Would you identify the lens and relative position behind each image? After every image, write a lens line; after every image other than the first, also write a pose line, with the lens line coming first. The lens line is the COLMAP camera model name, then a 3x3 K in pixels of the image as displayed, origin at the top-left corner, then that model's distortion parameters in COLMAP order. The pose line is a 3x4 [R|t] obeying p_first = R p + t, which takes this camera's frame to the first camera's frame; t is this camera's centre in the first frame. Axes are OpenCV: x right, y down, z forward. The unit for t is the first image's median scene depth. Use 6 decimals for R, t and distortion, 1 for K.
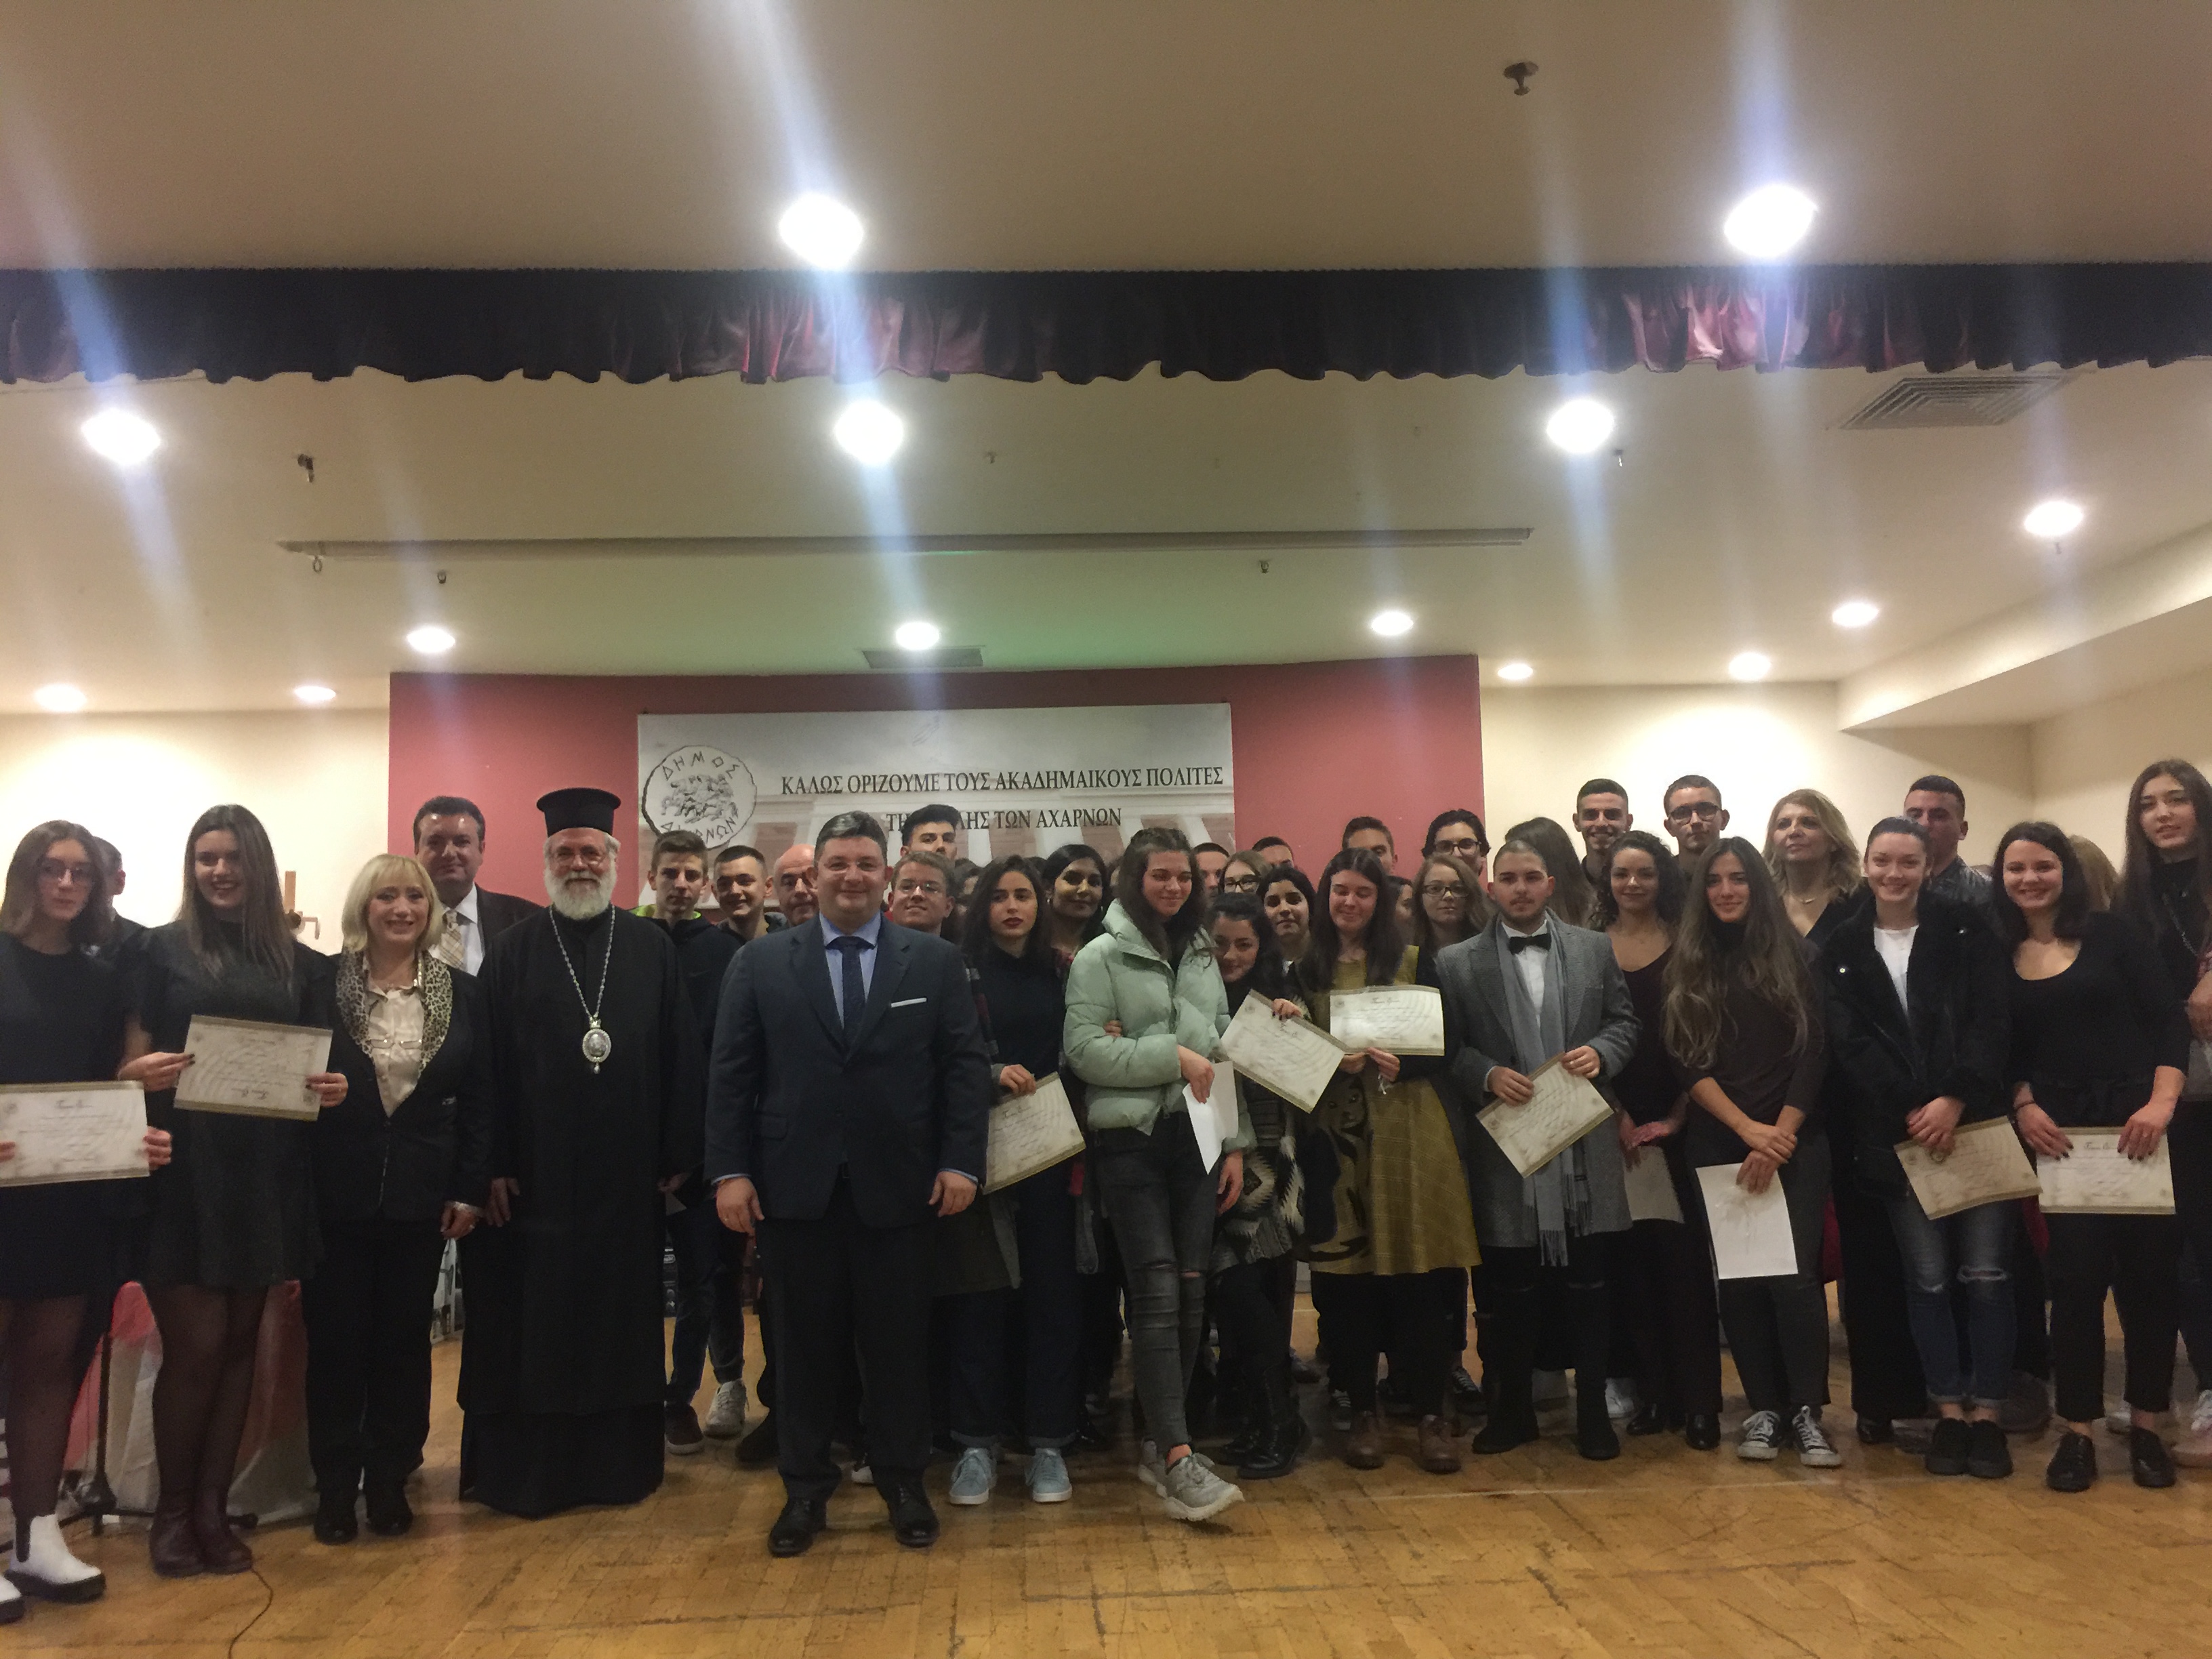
lens RADIAL K [[1926.3, 0, 1105.1], [0, 1926.3, 826.6], [0, 0, 1]] dist [0.067113, -0.039263]
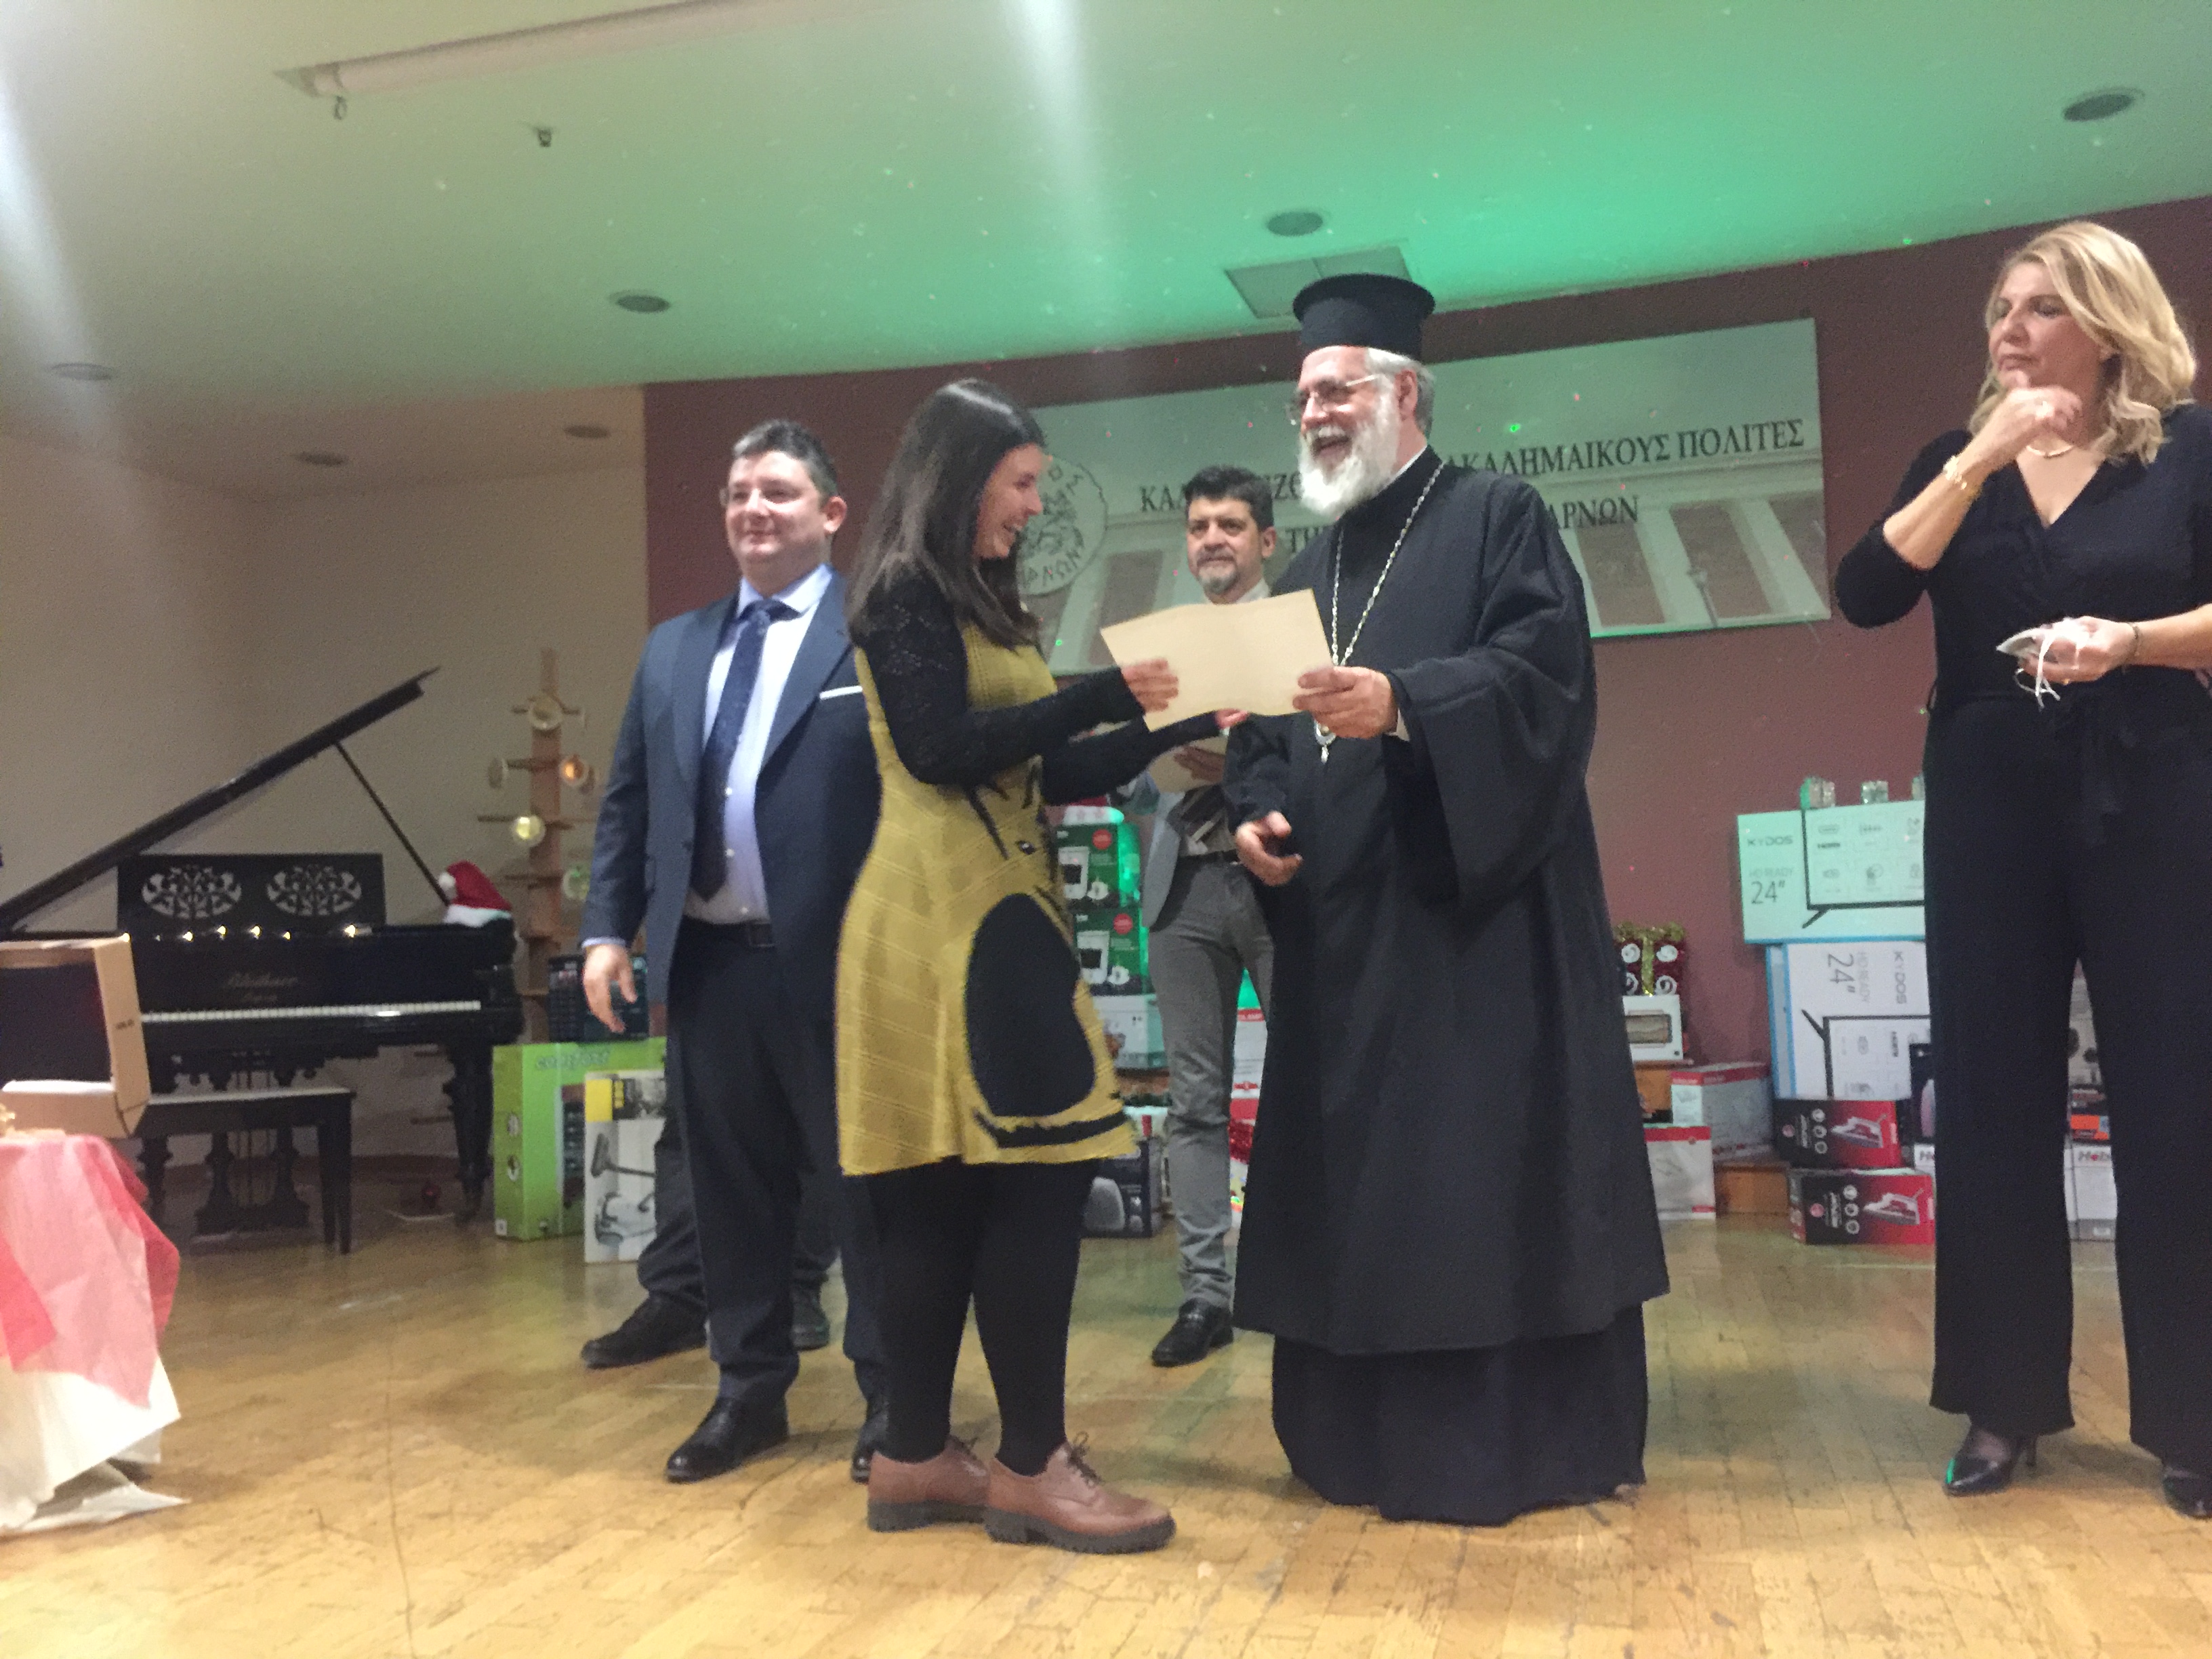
lens RADIAL K [[1926.3, 0, 1113.4], [0, 1926.3, 828.1], [0, 0, 1]] dist [0.067113, -0.039263]
pose [[0.951446, -0.023493, -0.306917, 0.038839], [0.036536, 0.998654, 0.036822, 0.073528], [0.305638, -0.046248, 0.951024, 0.314115]]
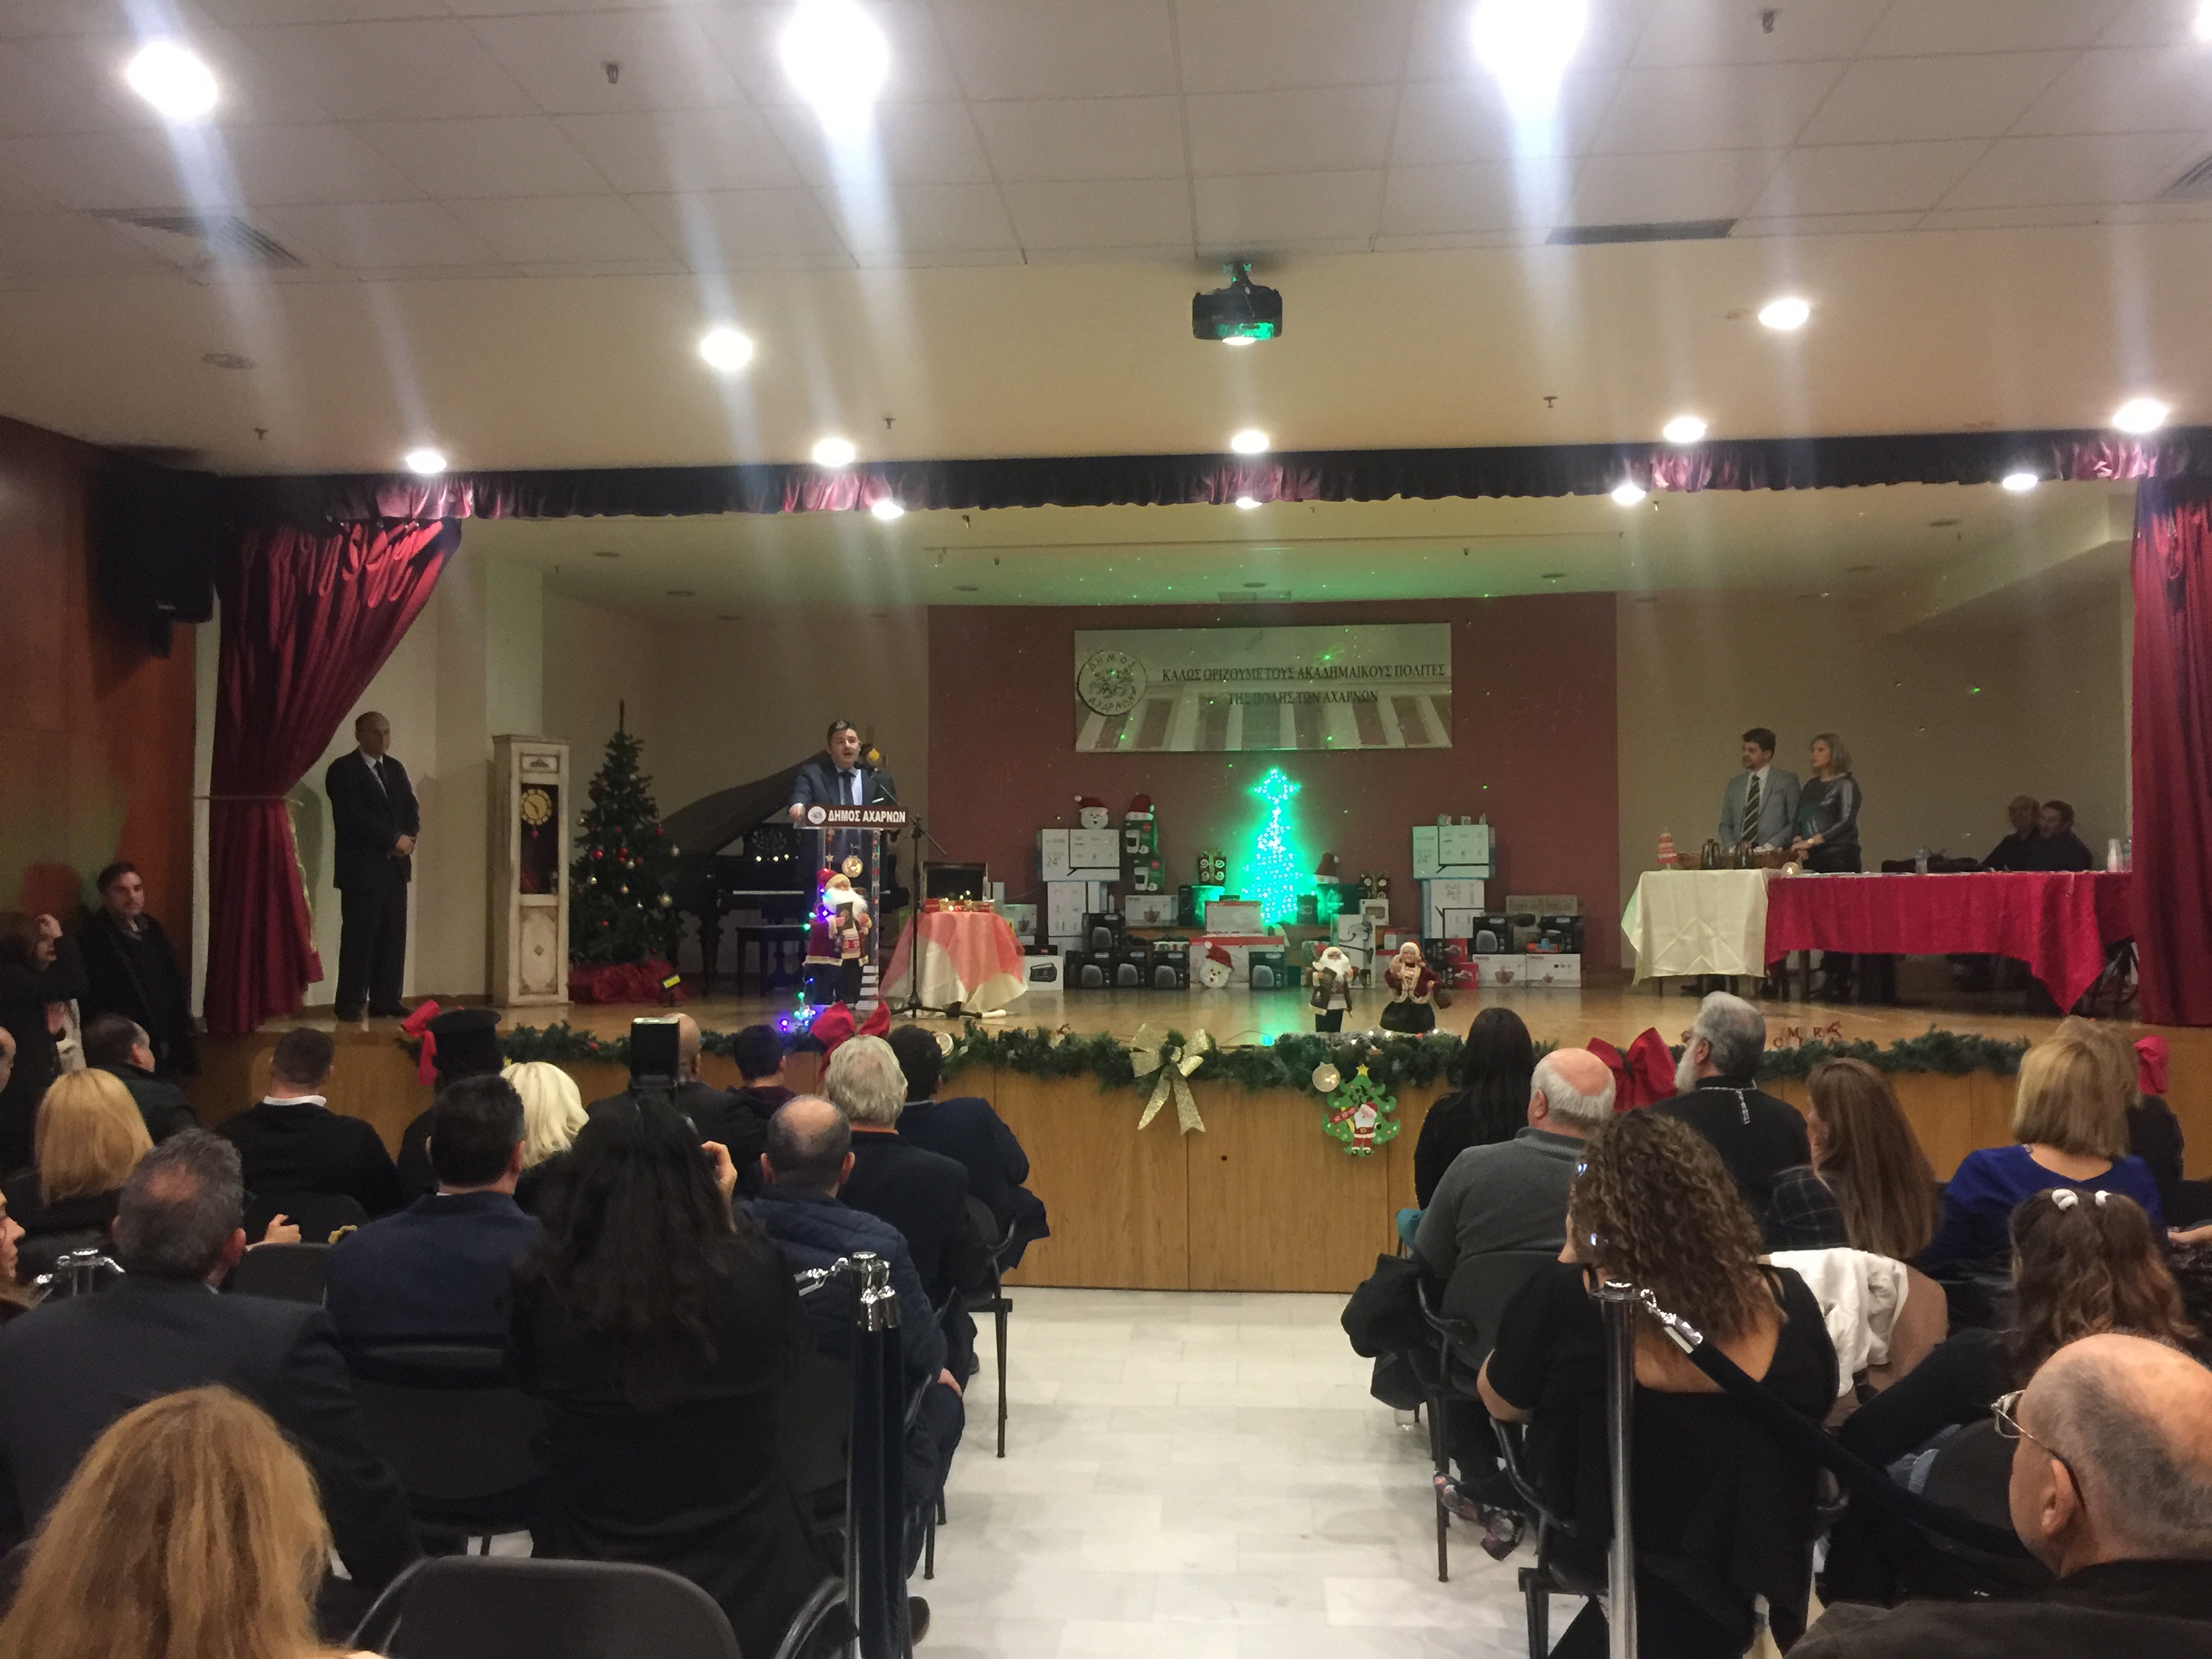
lens RADIAL K [[1926.3, 0, 1103.3], [0, 1926.3, 834.6], [0, 0, 1]] dist [0.067113, -0.039263]
pose [[0.991396, 0.016302, -0.129877, -0.007476], [-0.006799, 0.997288, 0.073280, -0.006329], [0.130719, -0.071766, 0.988819, -0.592505]]
